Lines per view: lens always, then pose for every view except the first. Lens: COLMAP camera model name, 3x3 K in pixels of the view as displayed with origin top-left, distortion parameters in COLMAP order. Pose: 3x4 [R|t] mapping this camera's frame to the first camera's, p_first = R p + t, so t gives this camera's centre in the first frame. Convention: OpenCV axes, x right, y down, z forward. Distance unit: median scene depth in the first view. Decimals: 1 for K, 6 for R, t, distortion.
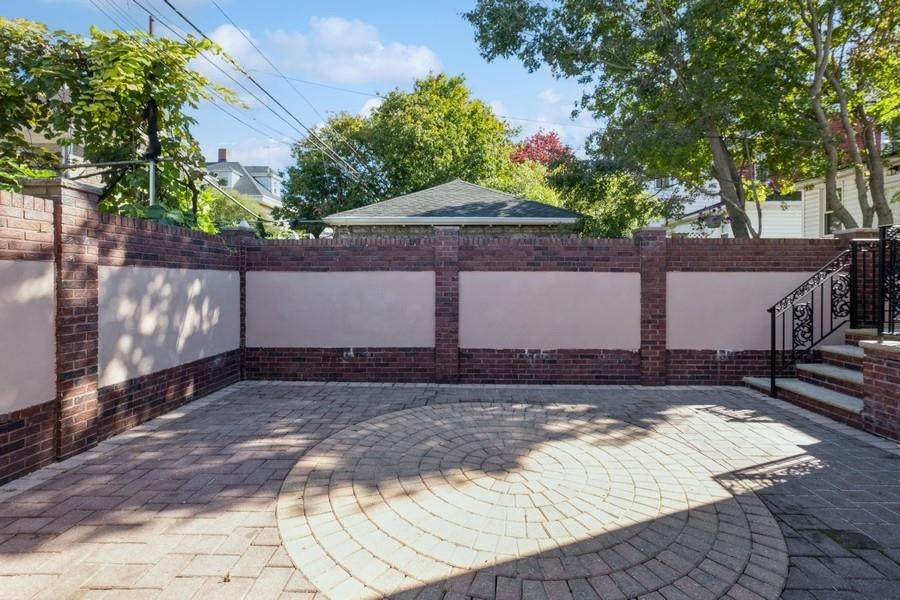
lens RADIAL K [[413.7, 0, 452.5], [0, 413.7, 280.8], [0, 0, 1]] dist [0.021888, -0.013806]
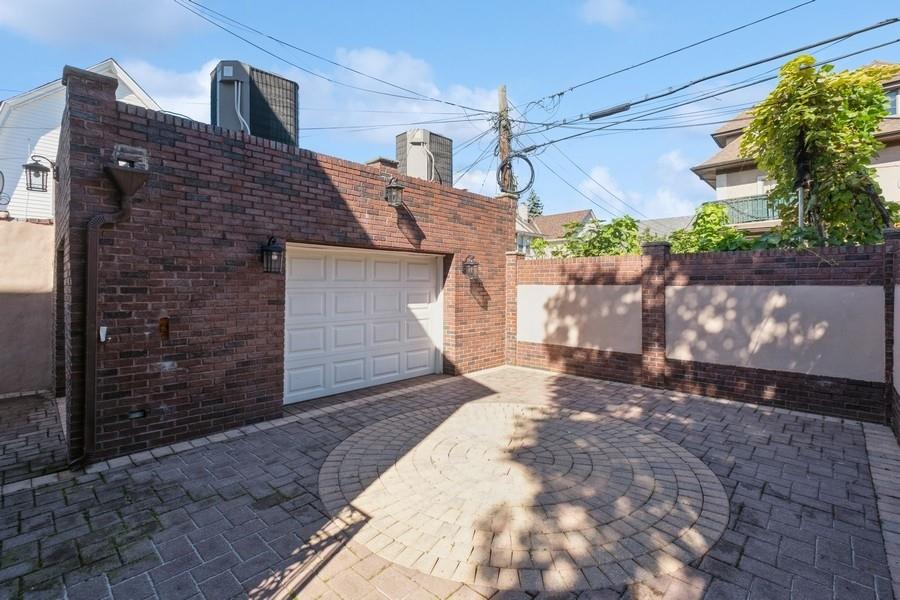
lens RADIAL K [[413.7, 0, 452.5], [0, 413.7, 280.8], [0, 0, 1]] dist [0.021888, -0.013806]
pose [[-0.668166, -0.017838, -0.743798, 0.962828], [-0.006861, 0.999818, -0.017814, -0.018870], [0.743981, -0.006800, -0.668167, 1.415947]]
